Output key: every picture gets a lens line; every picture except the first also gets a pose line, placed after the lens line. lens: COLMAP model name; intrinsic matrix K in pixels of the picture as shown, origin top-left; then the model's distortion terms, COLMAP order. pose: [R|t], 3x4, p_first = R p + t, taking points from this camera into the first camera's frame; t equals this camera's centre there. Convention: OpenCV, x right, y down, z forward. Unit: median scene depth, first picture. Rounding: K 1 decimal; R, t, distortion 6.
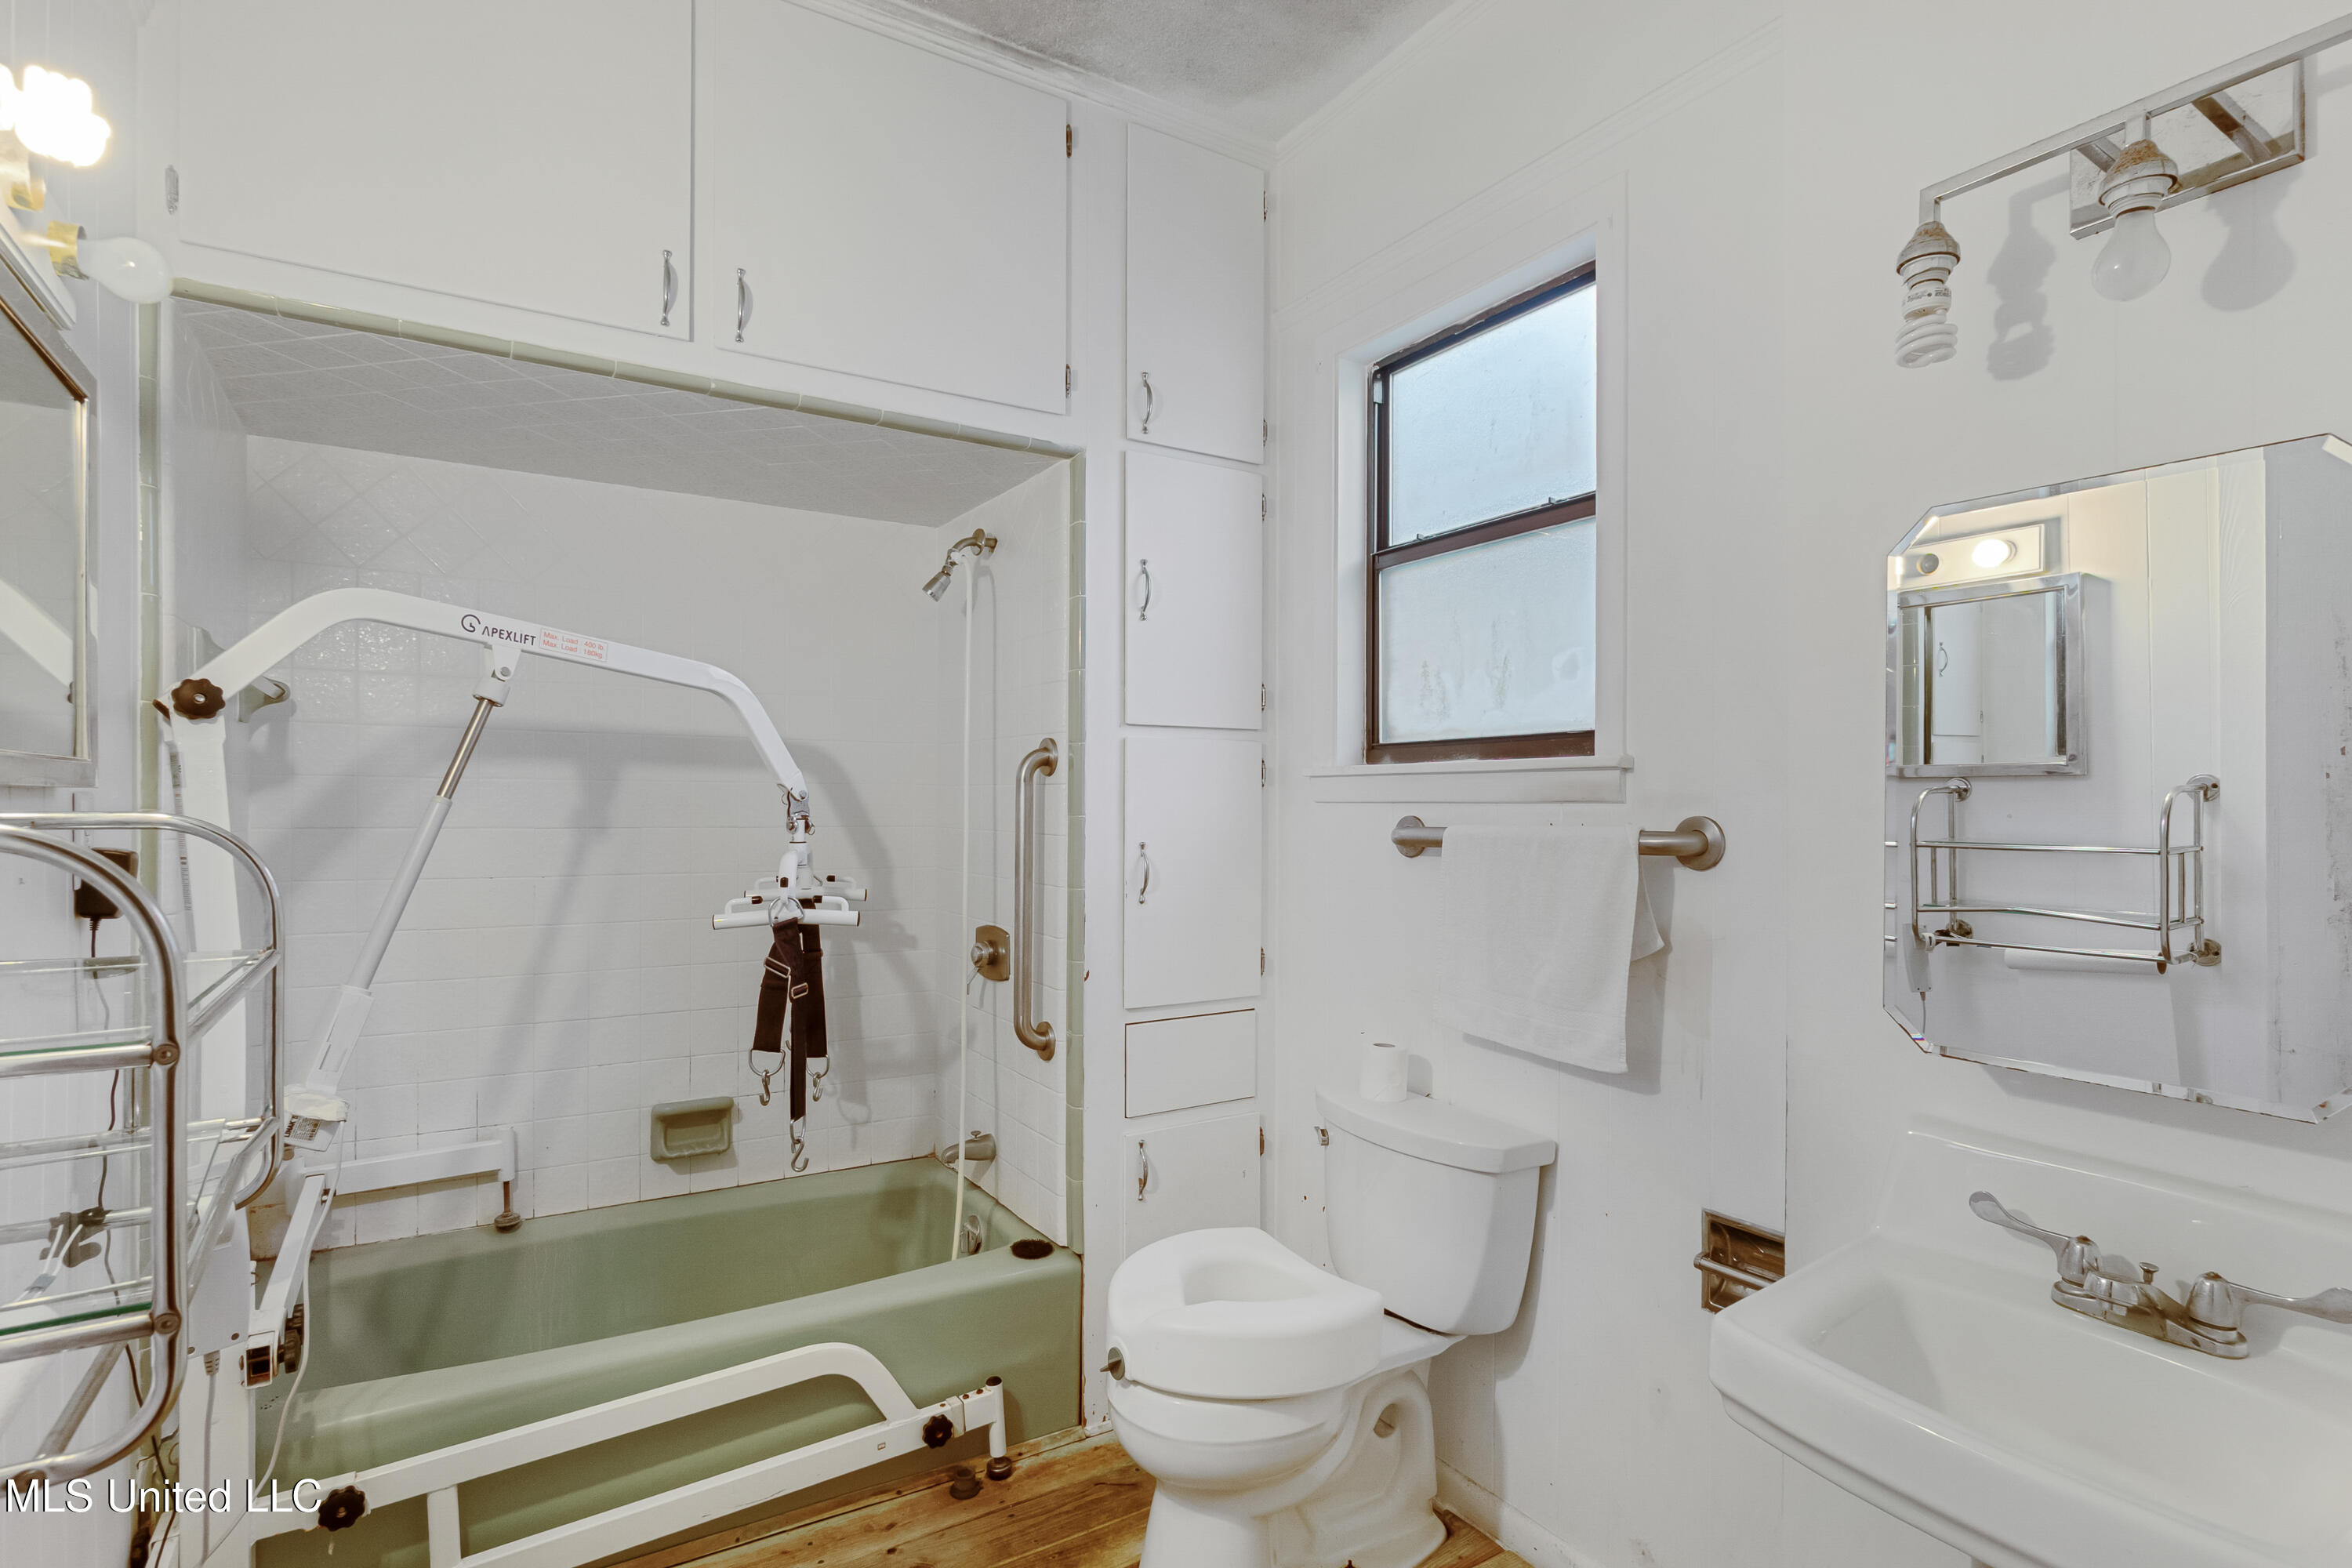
lens RADIAL K [[1131.6, 0, 1165.3], [0, 1131.6, 800.5], [0, 0, 1]] dist [-0.000901, -0.000297]
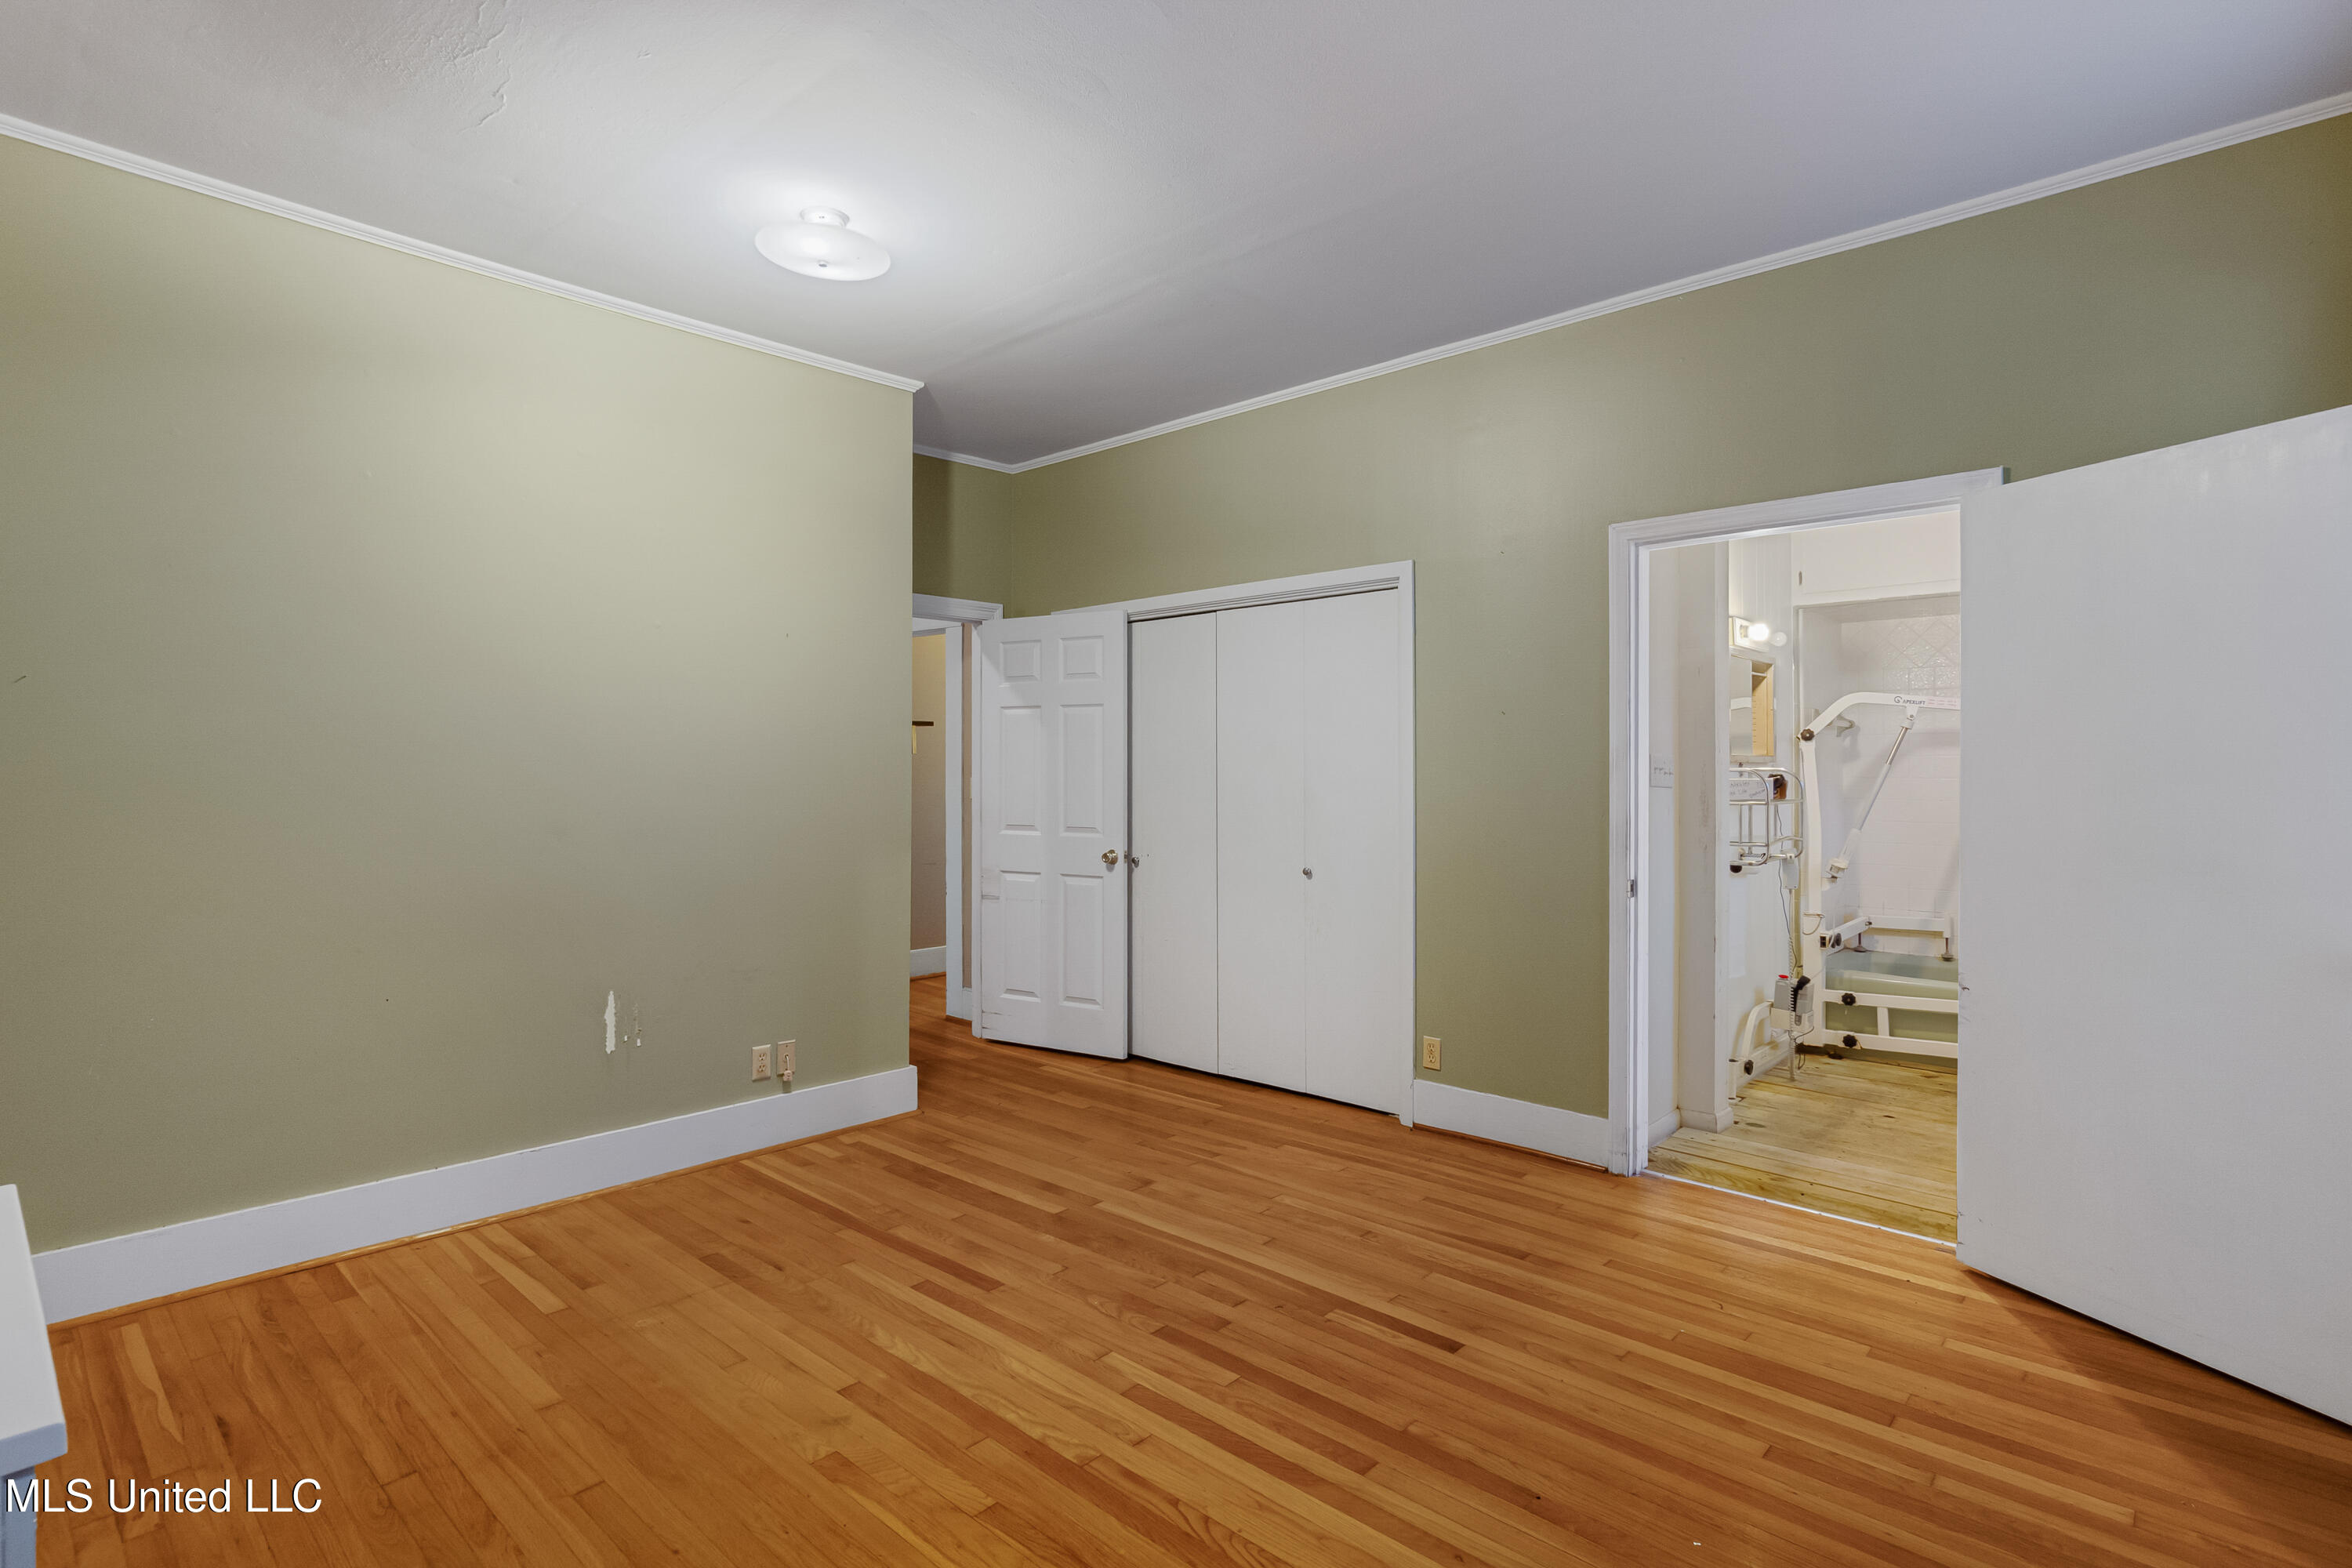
lens RADIAL K [[1131.6, 0, 1173.2], [0, 1131.6, 781.0], [0, 0, 1]] dist [-0.000901, -0.000297]
pose [[0.252697, 0.005019, -0.967532, 1.540638], [0.004338, 0.999971, 0.006321, 0.012723], [0.967536, -0.005795, 0.252668, -1.338882]]
